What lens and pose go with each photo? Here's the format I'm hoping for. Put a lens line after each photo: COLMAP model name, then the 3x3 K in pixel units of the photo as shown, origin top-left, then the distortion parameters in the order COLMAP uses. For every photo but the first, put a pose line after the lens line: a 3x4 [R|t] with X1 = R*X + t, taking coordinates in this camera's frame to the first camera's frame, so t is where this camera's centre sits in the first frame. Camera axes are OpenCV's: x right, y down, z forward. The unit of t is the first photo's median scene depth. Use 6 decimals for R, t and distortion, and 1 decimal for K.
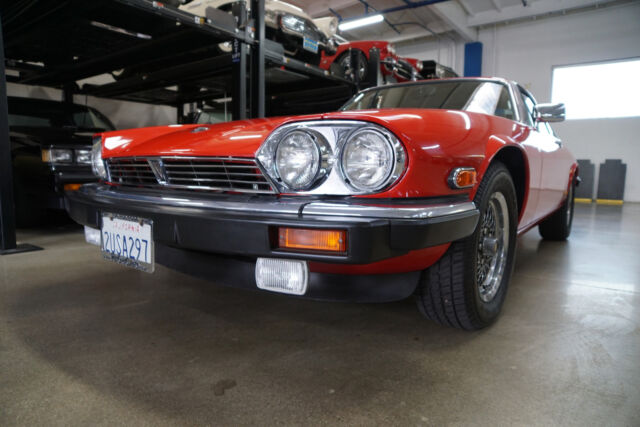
lens RADIAL K [[428.3, 0, 320.8], [0, 428.3, 209.0], [0, 0, 1]] dist [-0.117287, 0.063695]
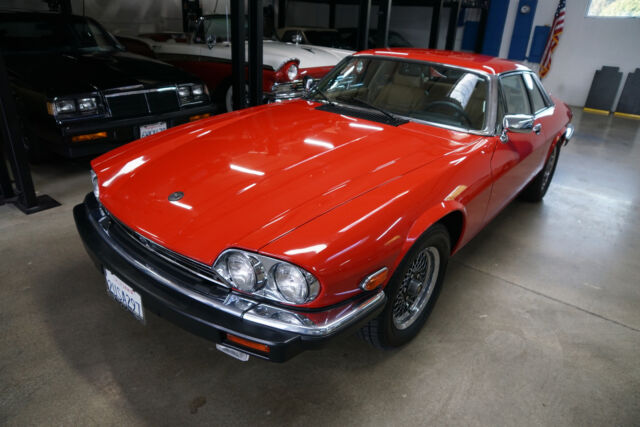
lens RADIAL K [[428.3, 0, 320.0], [0, 428.3, 215.7], [0, 0, 1]] dist [-0.117287, 0.063695]
pose [[0.998166, 0.054210, -0.026954, 0.171324], [-0.043261, 0.950129, 0.308841, -0.567836], [0.042352, -0.307108, 0.950732, -0.155003]]
